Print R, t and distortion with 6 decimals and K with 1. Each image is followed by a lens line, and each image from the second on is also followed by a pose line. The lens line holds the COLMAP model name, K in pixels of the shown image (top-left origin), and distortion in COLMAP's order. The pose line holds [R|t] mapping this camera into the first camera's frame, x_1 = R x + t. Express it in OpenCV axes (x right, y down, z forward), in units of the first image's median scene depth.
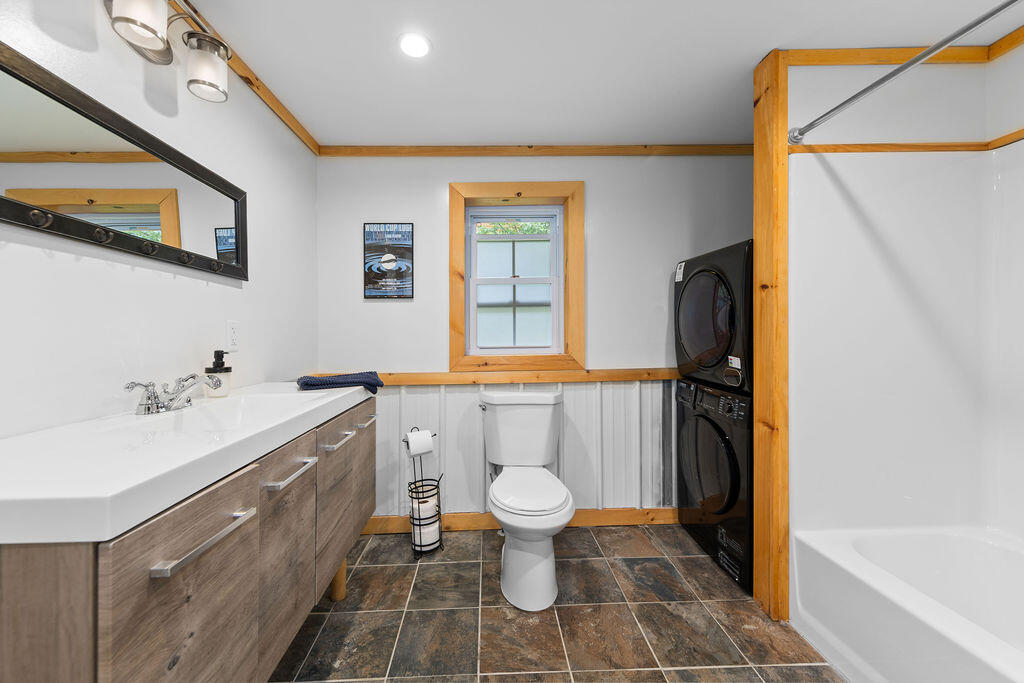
lens RADIAL K [[374.5, 0, 505.5], [0, 374.5, 334.5], [0, 0, 1]] dist [0.001114, 0.000025]
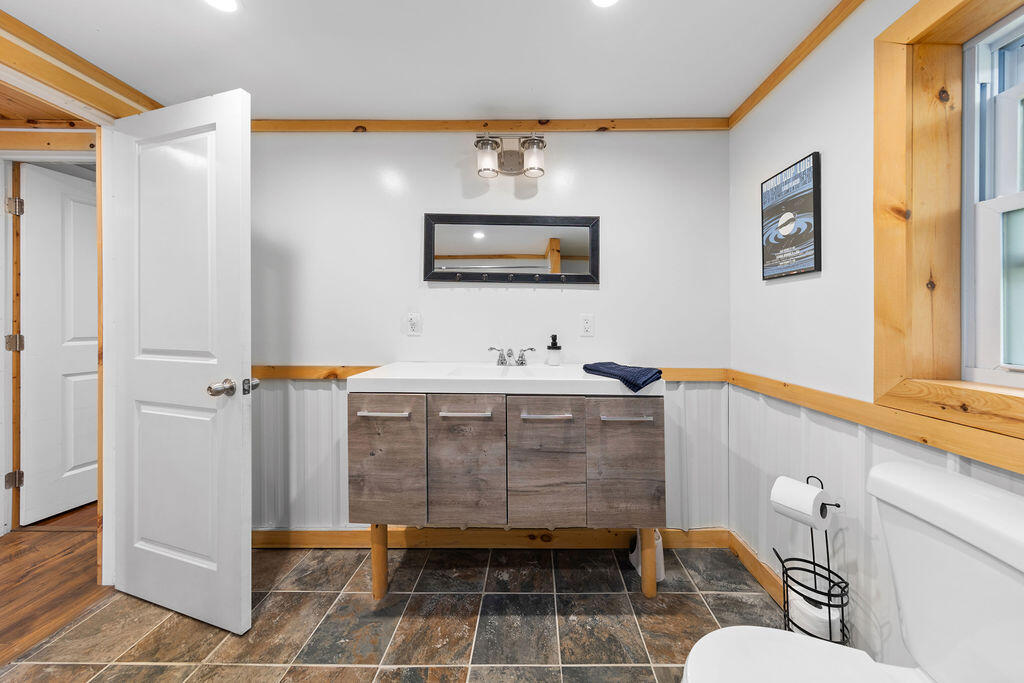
lens RADIAL K [[330.8, 0, 517.1], [0, 330.8, 318.9], [0, 0, 1]] dist [0.001191, 0.000036]
pose [[-0.045919, 0.007052, -0.998920, 0.333700], [-0.008113, 0.999939, 0.007432, -0.017485], [0.998912, 0.008446, -0.045859, 0.527681]]
